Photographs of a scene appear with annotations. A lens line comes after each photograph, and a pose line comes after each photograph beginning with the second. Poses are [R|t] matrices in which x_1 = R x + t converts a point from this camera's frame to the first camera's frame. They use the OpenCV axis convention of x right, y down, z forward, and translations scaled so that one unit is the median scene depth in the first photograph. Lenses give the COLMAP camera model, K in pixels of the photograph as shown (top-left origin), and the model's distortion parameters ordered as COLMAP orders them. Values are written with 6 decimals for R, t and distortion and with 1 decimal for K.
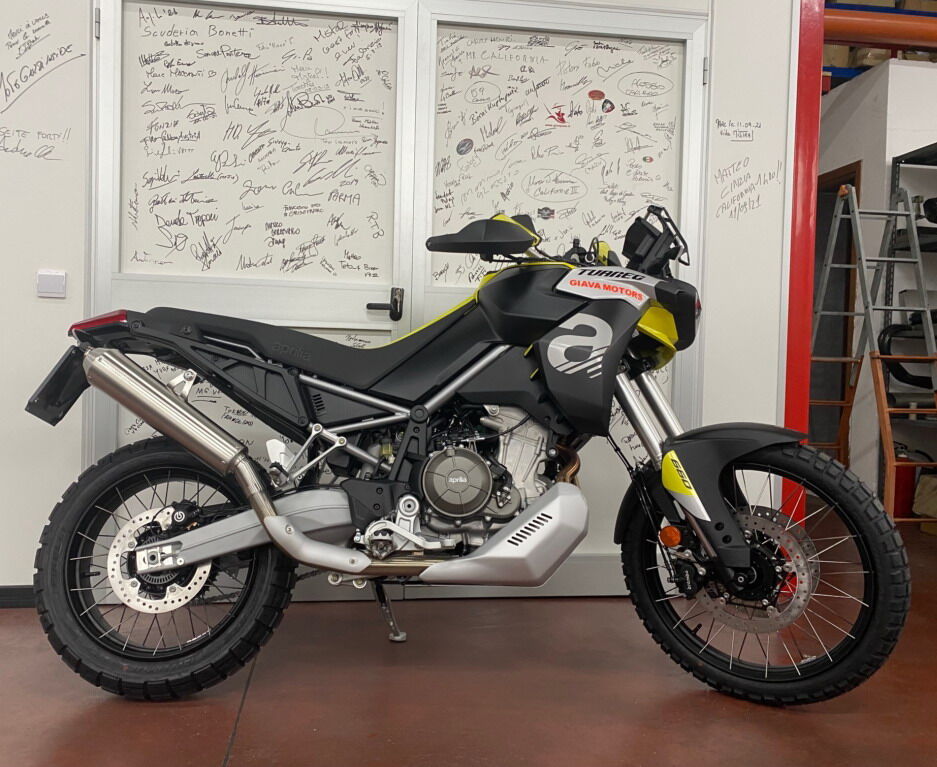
lens RADIAL K [[788.1, 0, 447.6], [0, 788.1, 400.8], [0, 0, 1]] dist [0.043890, -0.046119]
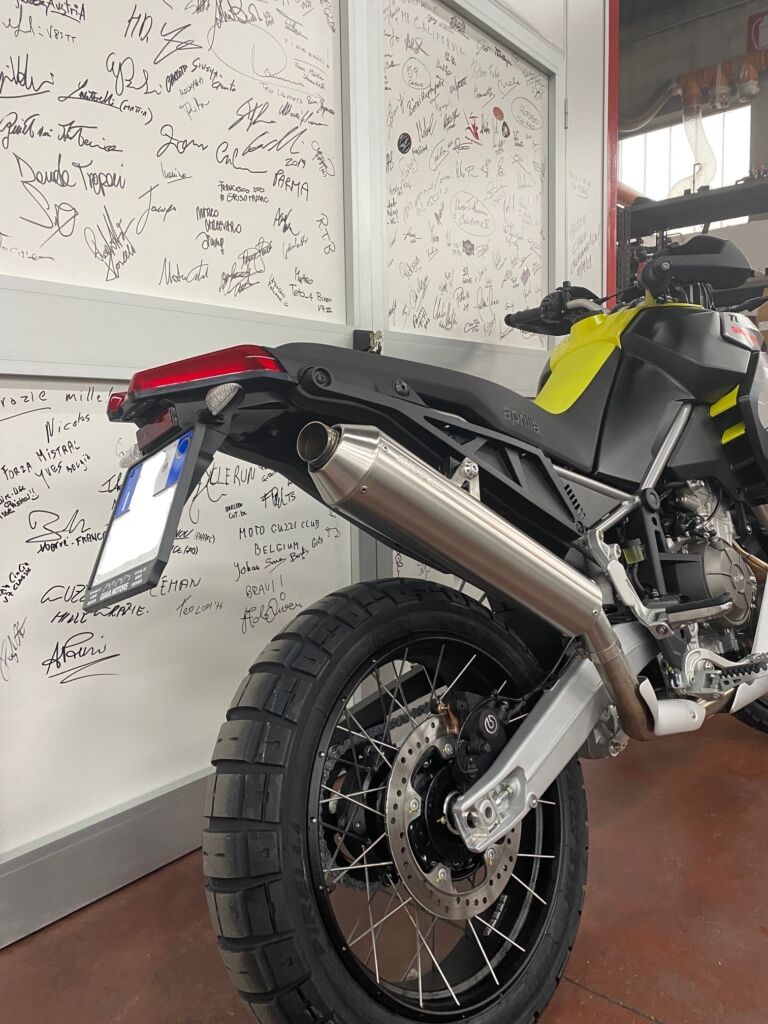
lens RADIAL K [[784.9, 0, 384.3], [0, 784.9, 515.8], [0, 0, 1]] dist [0.005924, 0.011170]
pose [[0.726315, -0.111432, 0.678270, -0.552000], [0.070598, 0.993647, 0.087646, -0.039062], [-0.683727, -0.015774, 0.729567, 0.480093]]
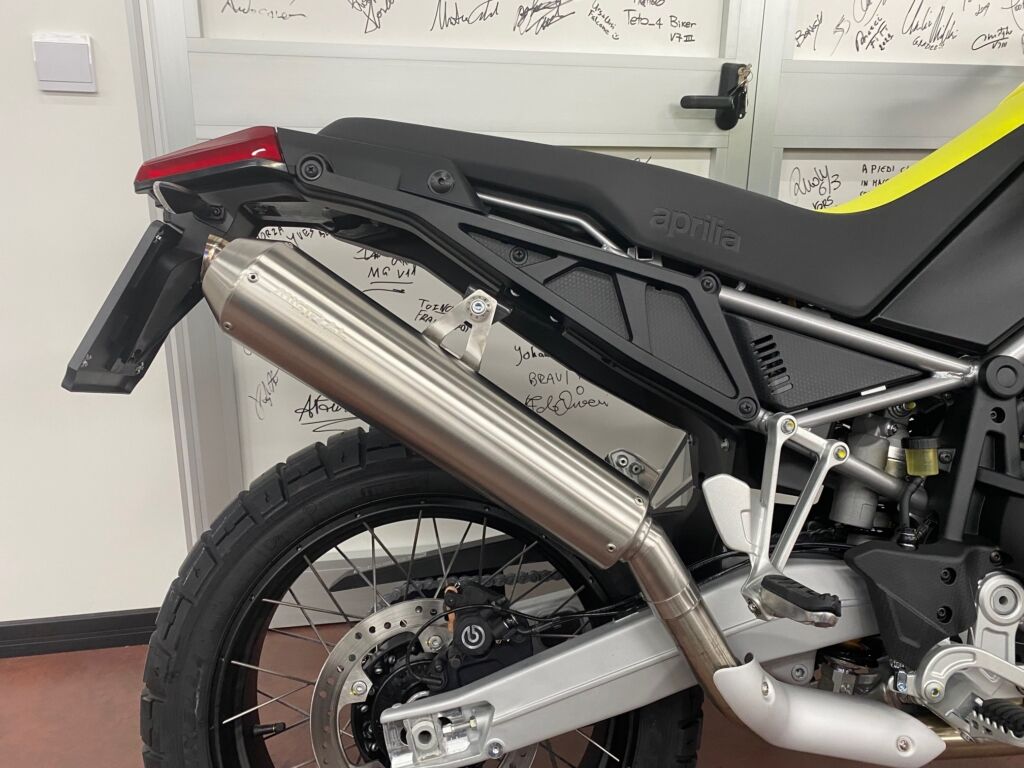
lens RADIAL K [[784.9, 0, 511.2], [0, 784.9, 387.8], [0, 0, 1]] dist [0.005924, 0.011170]
pose [[0.998665, -0.027747, 0.043578, -0.244955], [0.016220, 0.969278, 0.245433, -0.066288], [-0.049049, -0.244399, 0.968434, 0.455411]]
